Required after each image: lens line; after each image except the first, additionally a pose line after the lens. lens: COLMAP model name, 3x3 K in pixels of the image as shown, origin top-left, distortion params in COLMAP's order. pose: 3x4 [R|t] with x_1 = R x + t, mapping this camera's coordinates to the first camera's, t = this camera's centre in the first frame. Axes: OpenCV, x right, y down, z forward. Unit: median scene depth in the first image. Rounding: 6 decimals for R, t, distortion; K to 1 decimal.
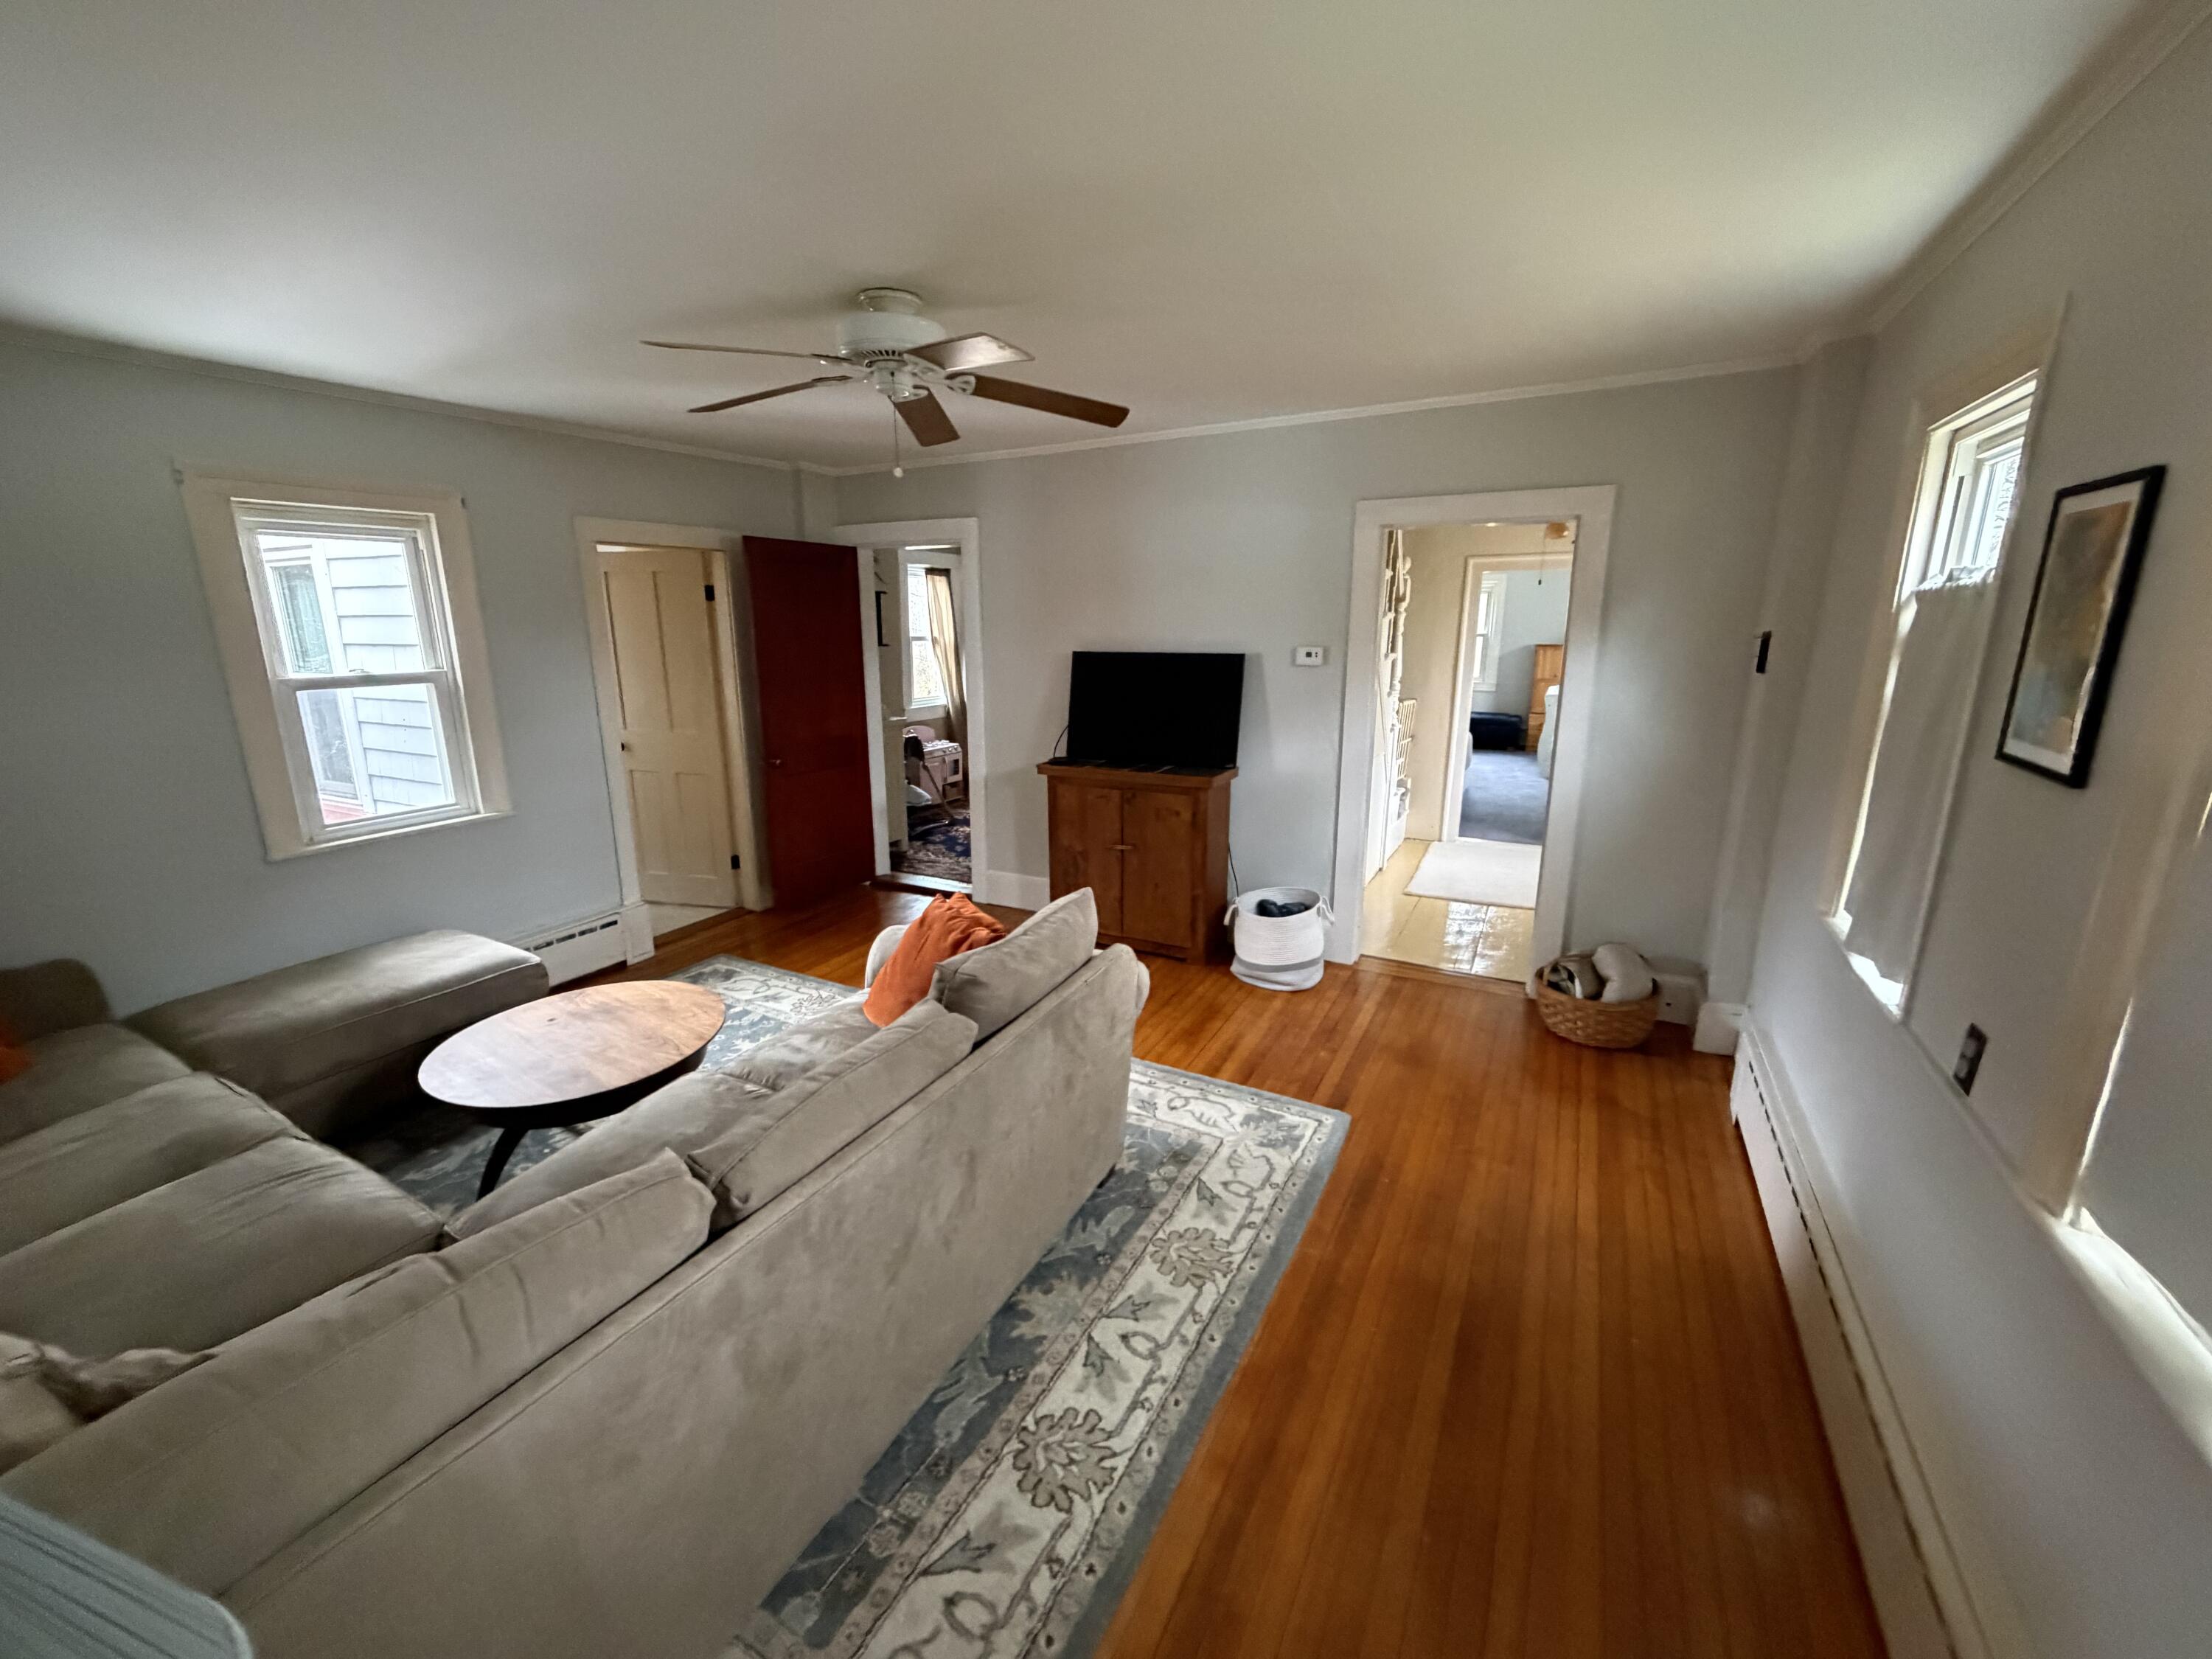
lens RADIAL K [[882.9, 0, 1099.8], [0, 882.9, 823.1], [0, 0, 1]] dist [-0.001043, -0.000084]
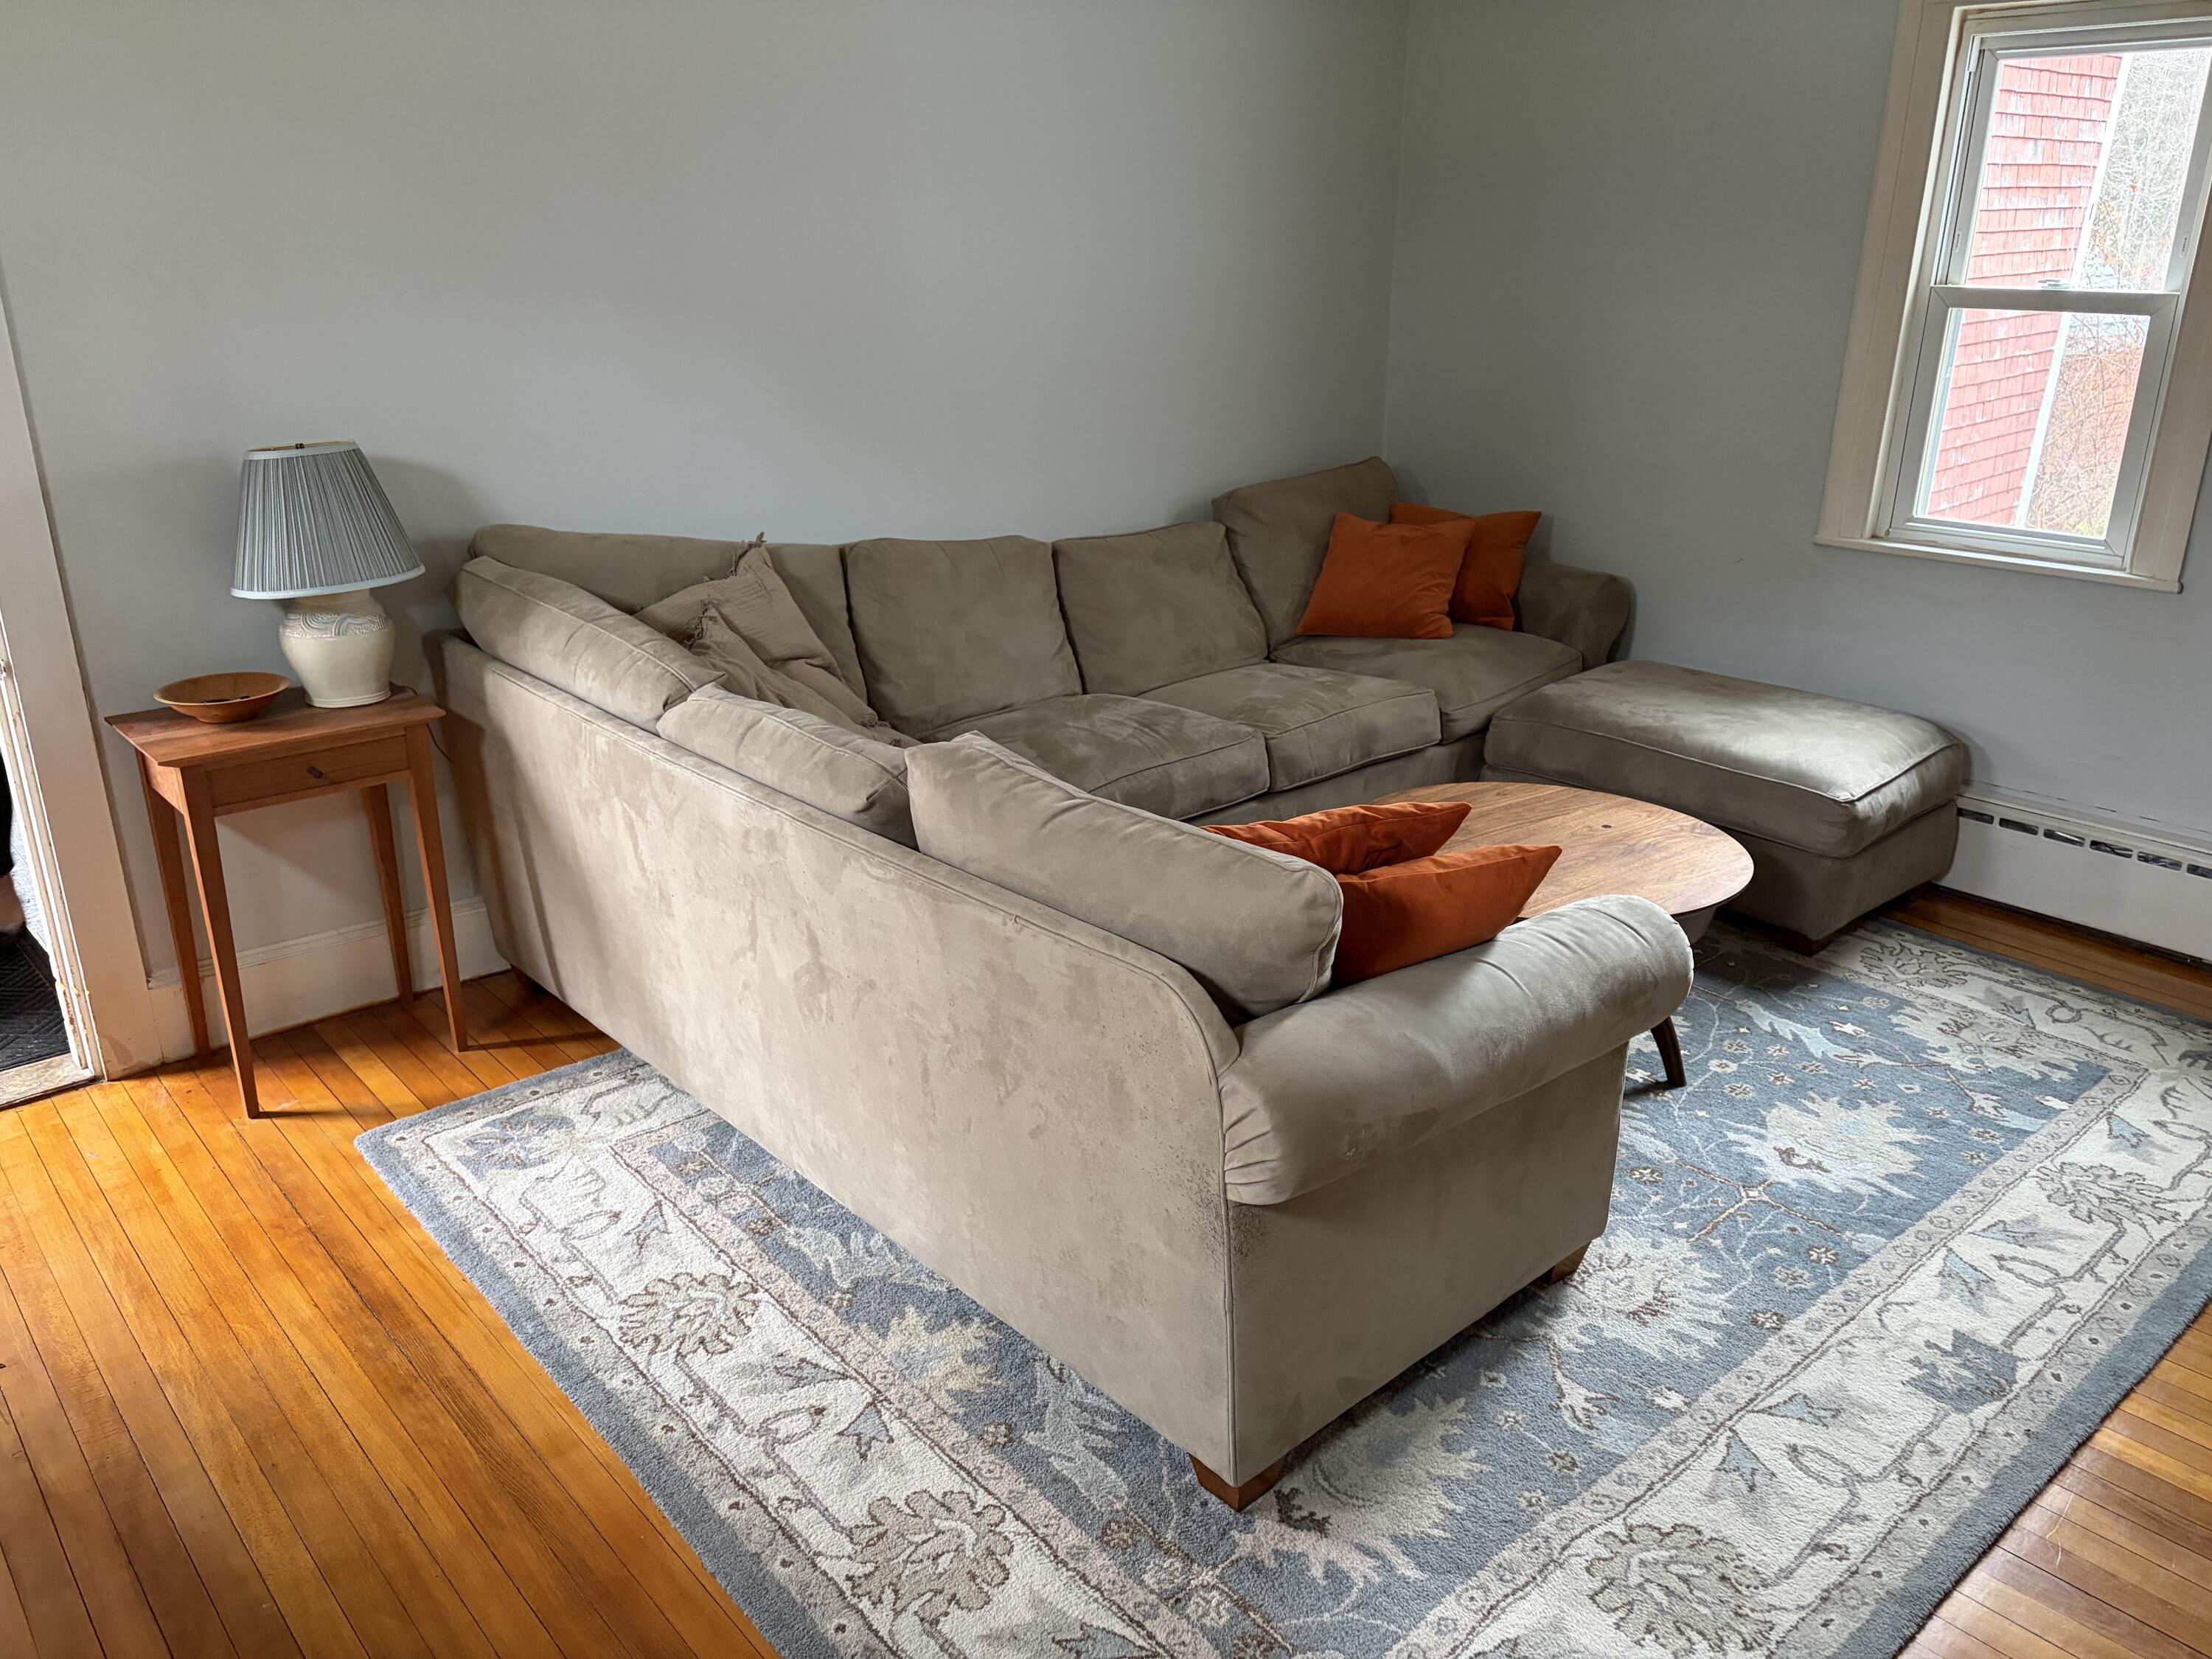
lens RADIAL K [[1671.6, 0, 1106.8], [0, 1671.6, 829.5], [0, 0, 1]] dist [0.038533, -0.036921]
pose [[-0.348201, 0.326185, -0.878840, 0.472931], [-0.217194, 0.883926, 0.414127, -0.164434], [0.911911, 0.335078, -0.236939, 0.738697]]
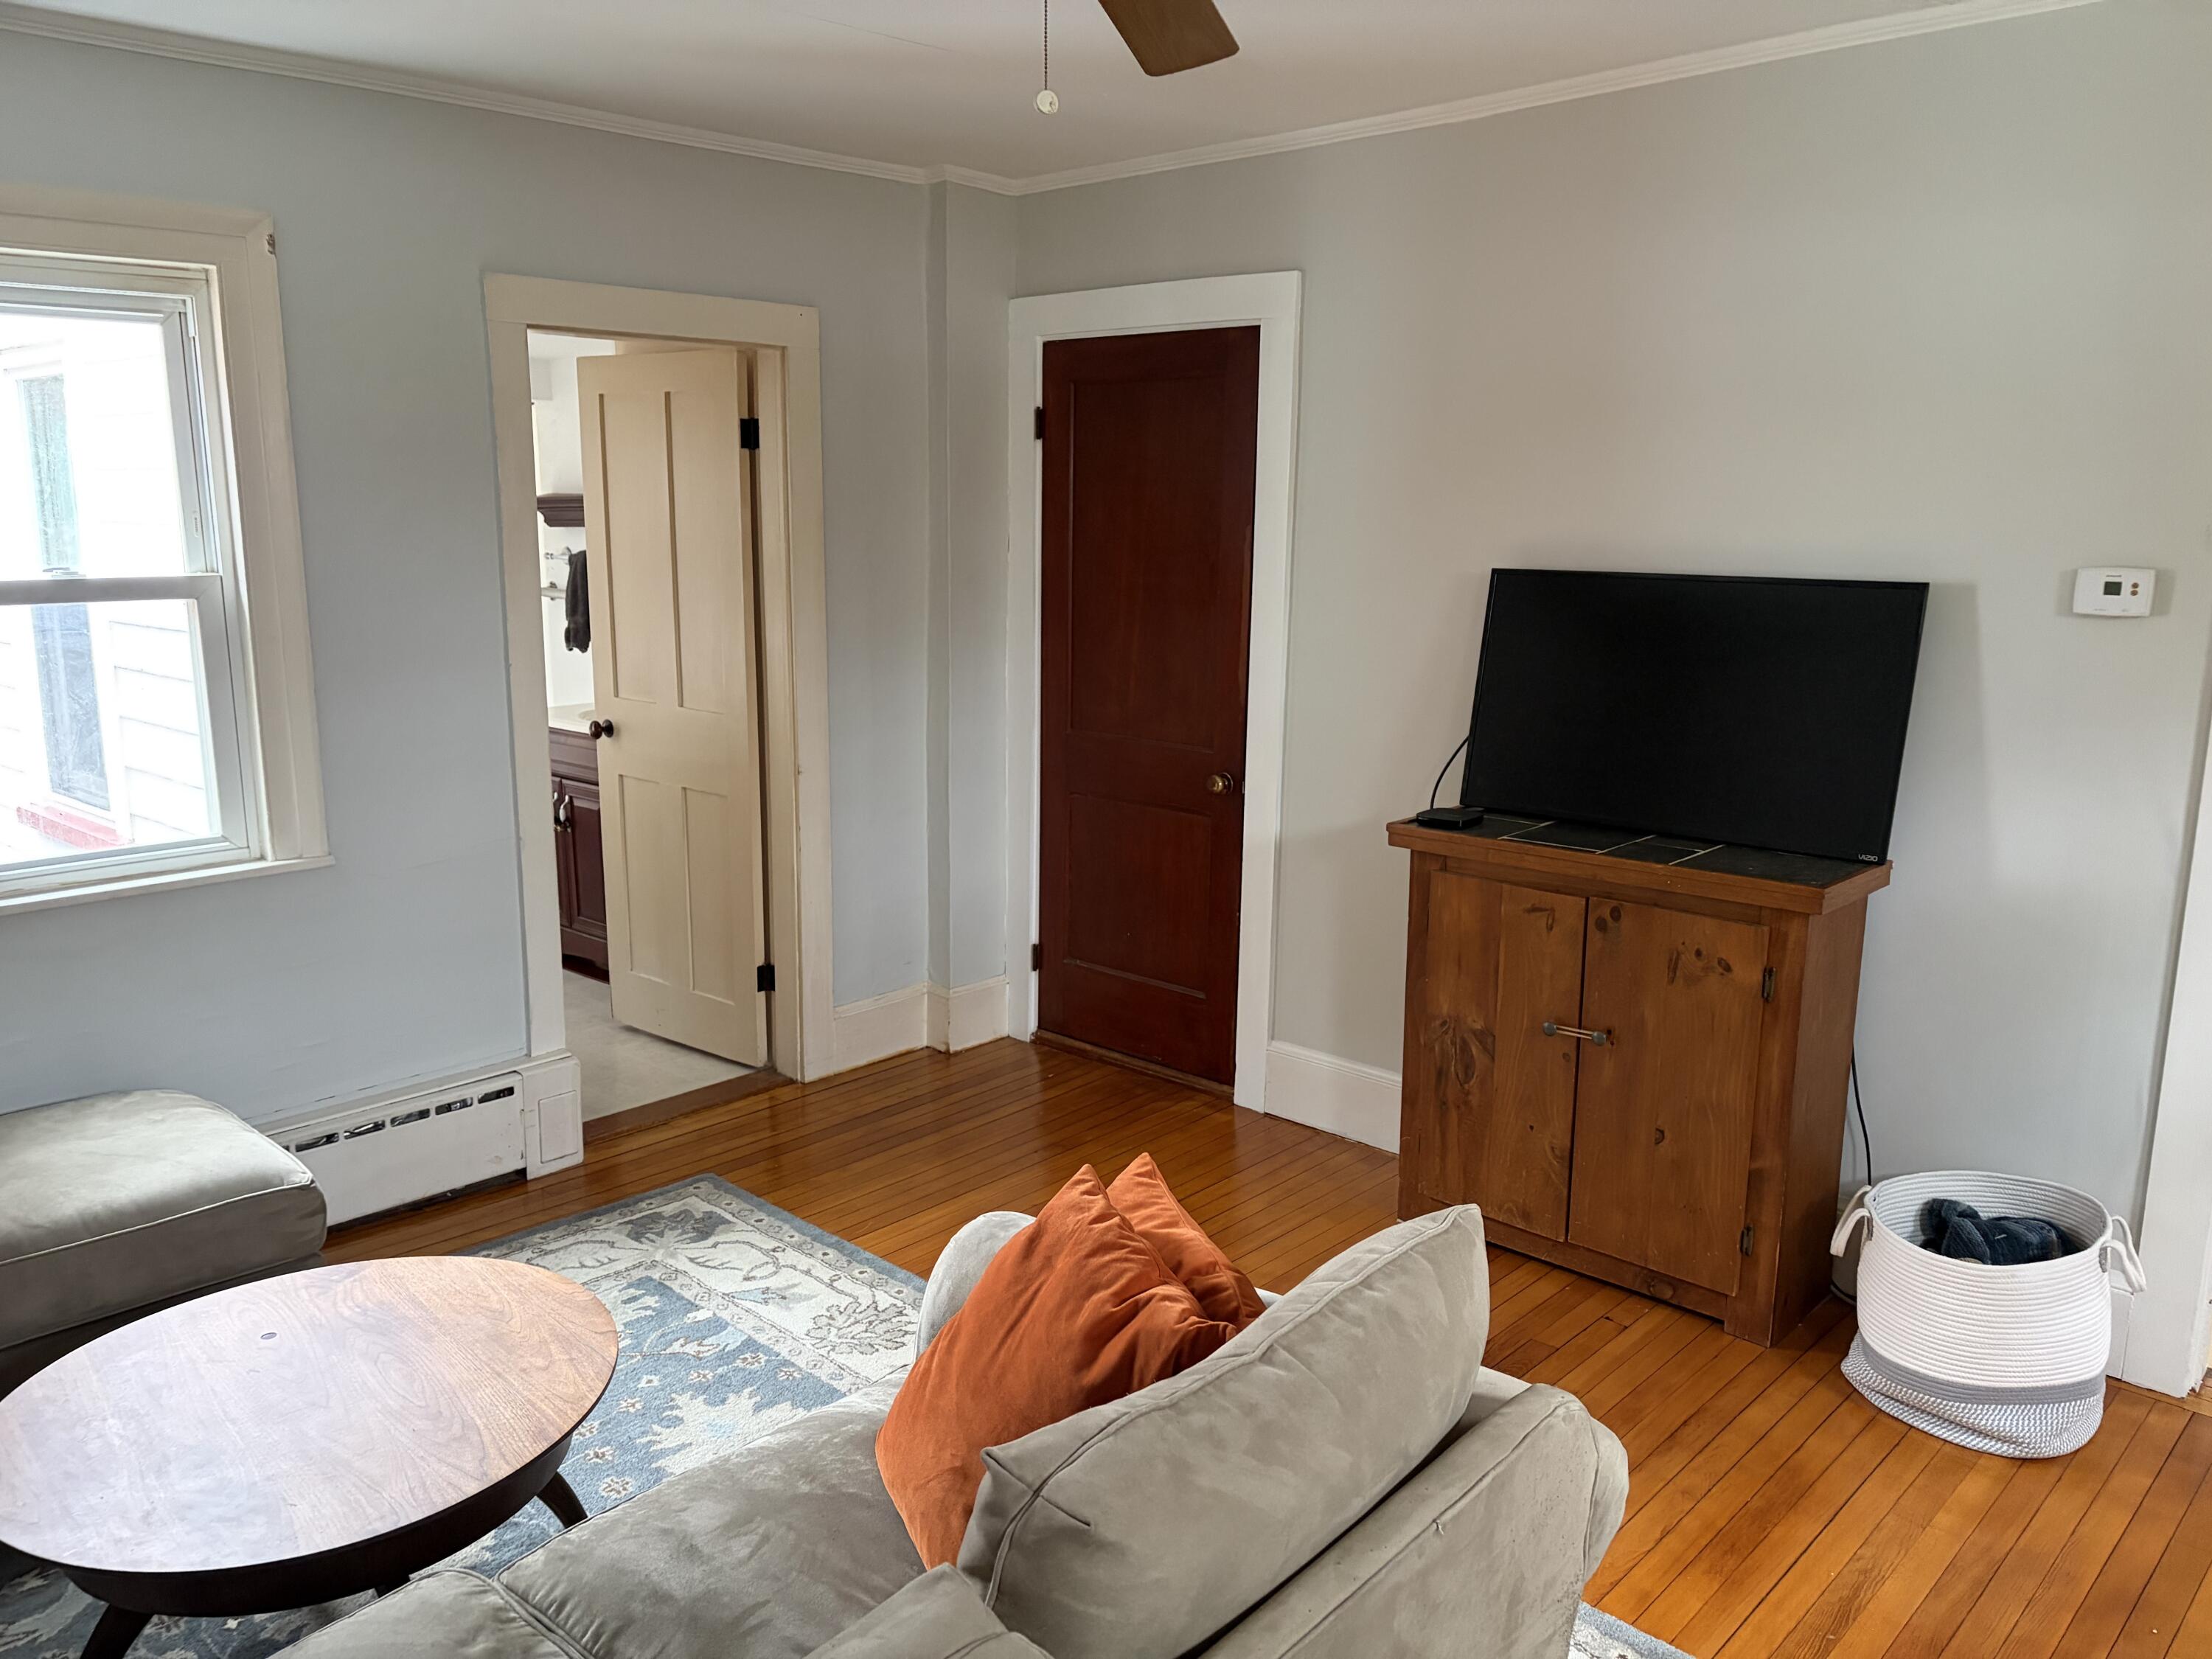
lens RADIAL K [[1671.6, 0, 1121.0], [0, 1671.6, 842.6], [0, 0, 1]] dist [0.038533, -0.036921]
pose [[0.967071, 0.063386, -0.246487, 0.006222], [-0.070551, 0.997301, -0.020339, -0.035928], [0.244533, 0.037059, 0.968933, 0.191680]]
